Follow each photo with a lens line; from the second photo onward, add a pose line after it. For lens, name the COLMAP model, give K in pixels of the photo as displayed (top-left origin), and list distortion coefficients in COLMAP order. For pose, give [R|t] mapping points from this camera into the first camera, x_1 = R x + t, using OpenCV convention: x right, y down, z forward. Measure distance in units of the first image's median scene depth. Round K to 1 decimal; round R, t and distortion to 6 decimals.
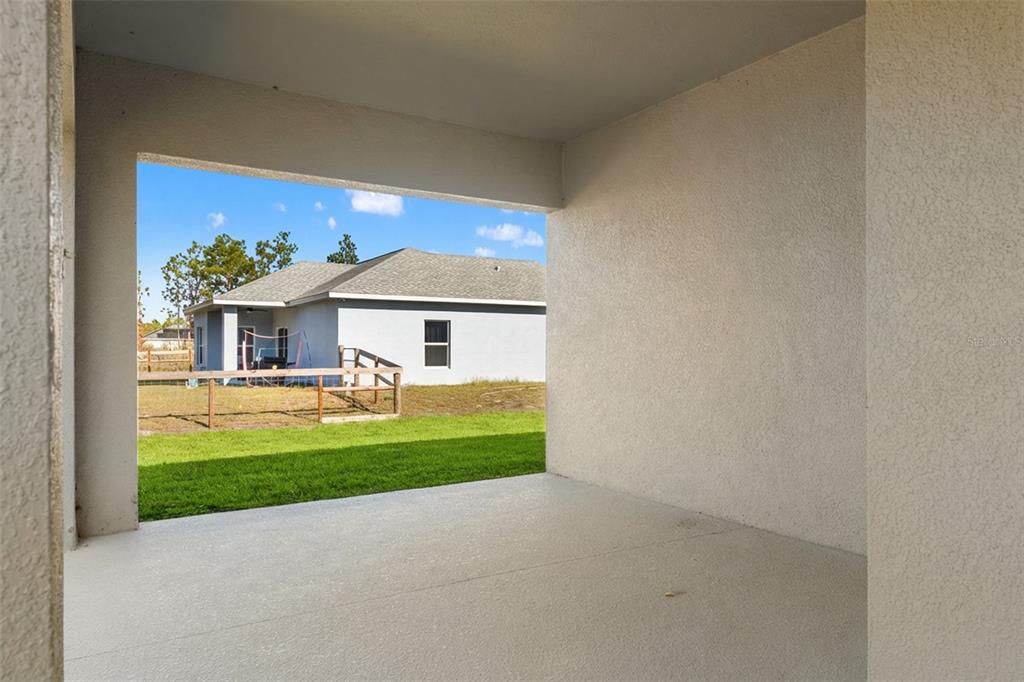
lens RADIAL K [[697.0, 0, 514.0], [0, 697.0, 342.5], [0, 0, 1]] dist [-0.006513, 0.001185]
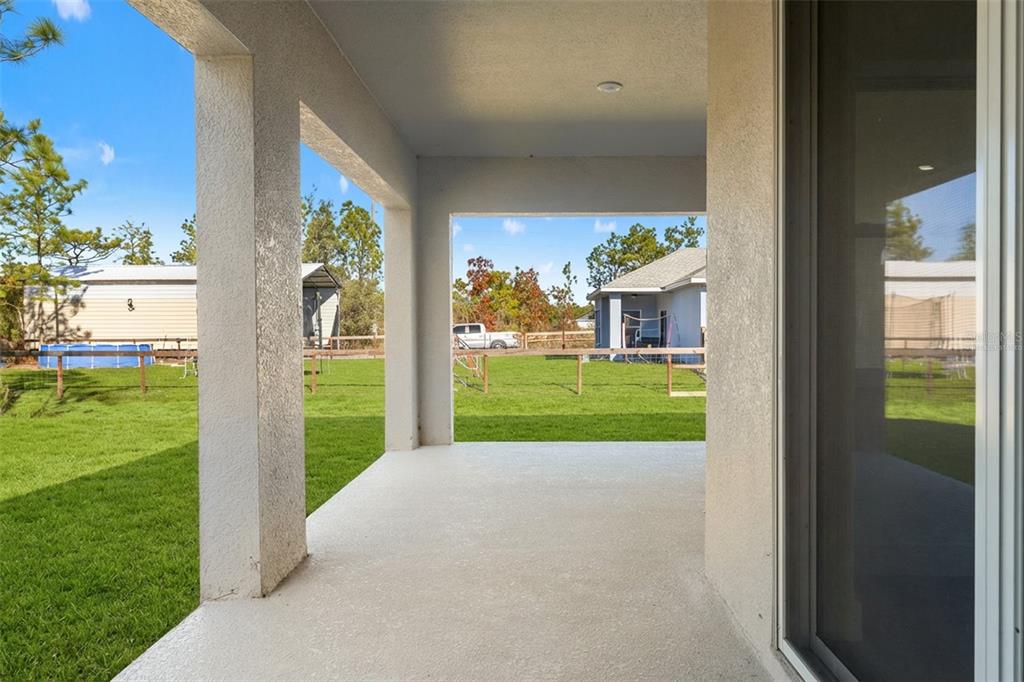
lens RADIAL K [[697.0, 0, 509.6], [0, 697.0, 340.5], [0, 0, 1]] dist [-0.006513, 0.001185]
pose [[0.823922, 0.008572, -0.566639, 0.102730], [0.007110, 0.999651, 0.025461, -0.003652], [0.566659, -0.025007, 0.823573, -0.055561]]
